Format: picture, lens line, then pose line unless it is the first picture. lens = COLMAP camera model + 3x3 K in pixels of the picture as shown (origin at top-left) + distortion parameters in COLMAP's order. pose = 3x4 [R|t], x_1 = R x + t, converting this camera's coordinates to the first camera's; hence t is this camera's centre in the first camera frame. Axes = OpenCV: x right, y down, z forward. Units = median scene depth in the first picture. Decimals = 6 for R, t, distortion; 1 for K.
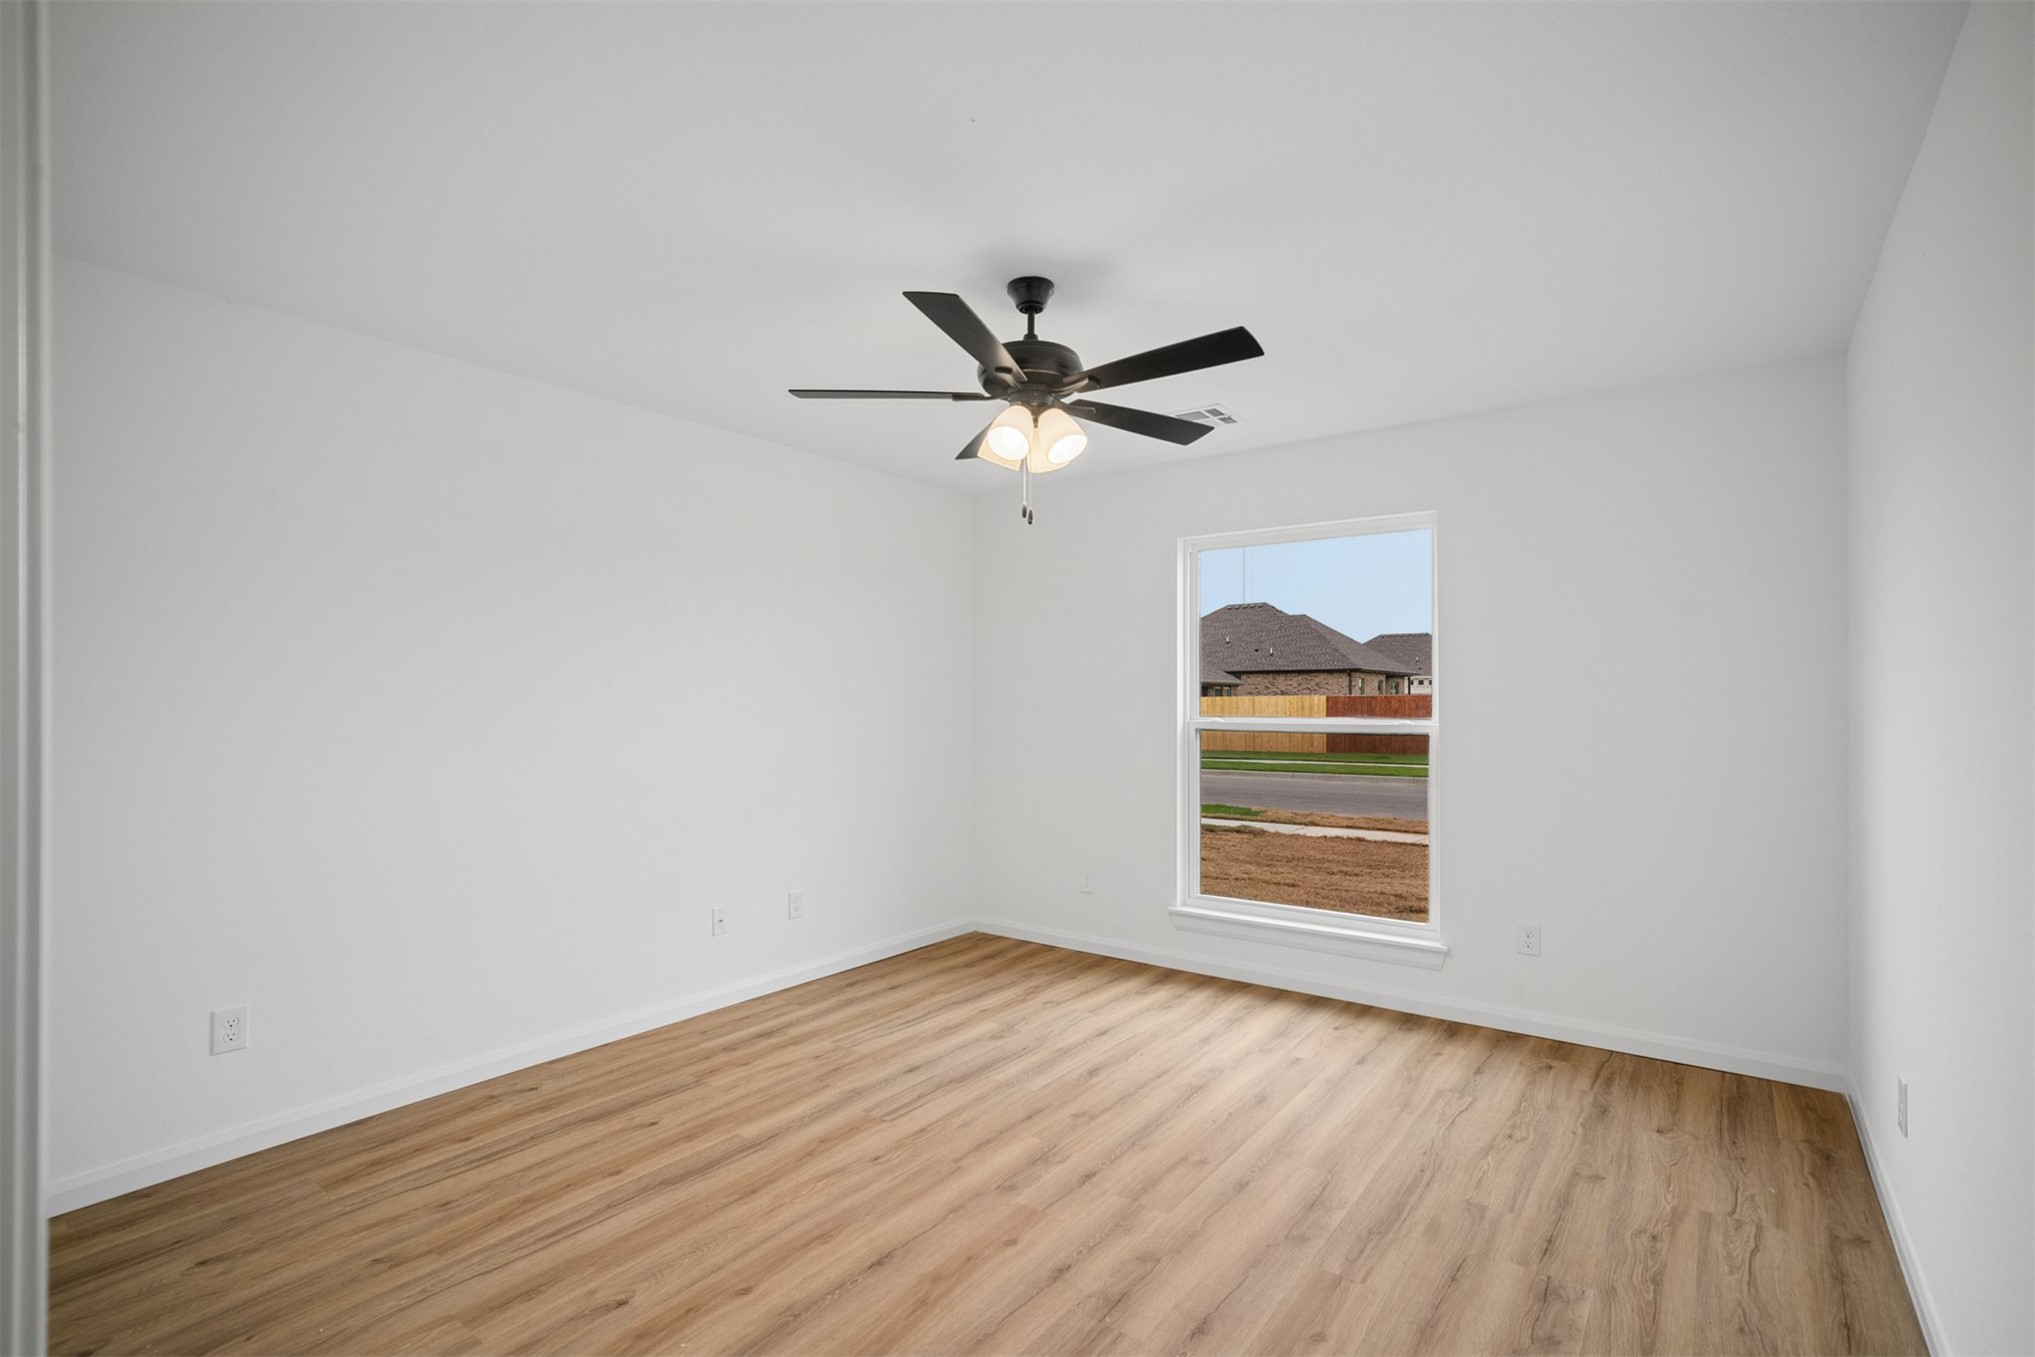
lens RADIAL K [[944.6, 0, 1029.8], [0, 944.6, 689.7], [0, 0, 1]] dist [-0.019453, 0.014475]
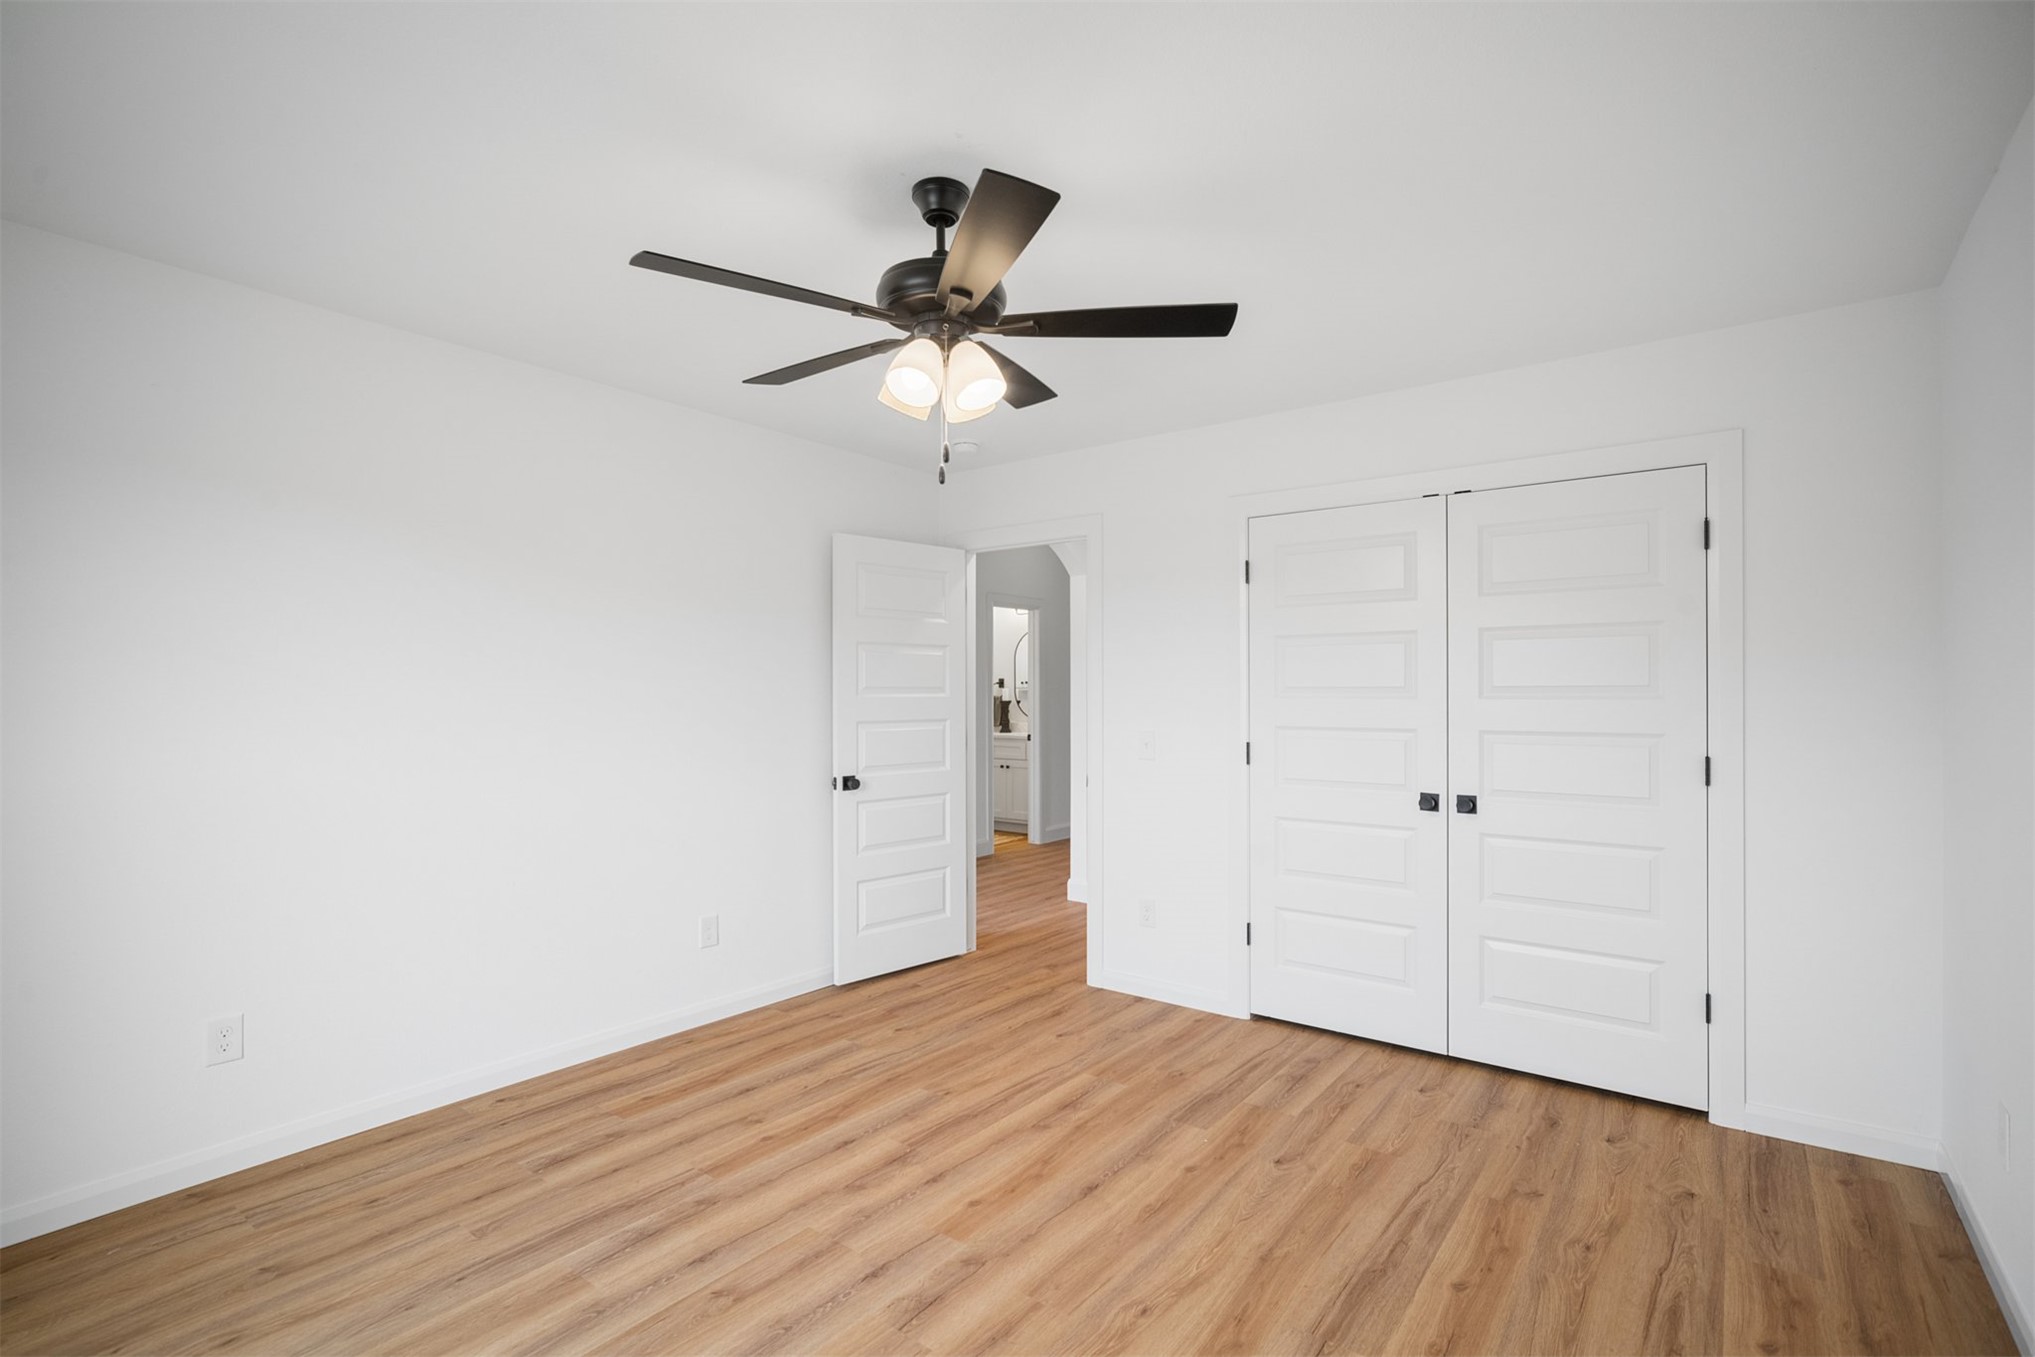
lens RADIAL K [[944.6, 0, 1029.8], [0, 944.6, 689.7], [0, 0, 1]] dist [-0.019453, 0.014475]
pose [[-0.999949, 0.001717, 0.009949, -0.090533], [0.001628, 0.999959, -0.008895, 0.010959], [-0.009964, -0.008879, -0.999911, 1.980297]]
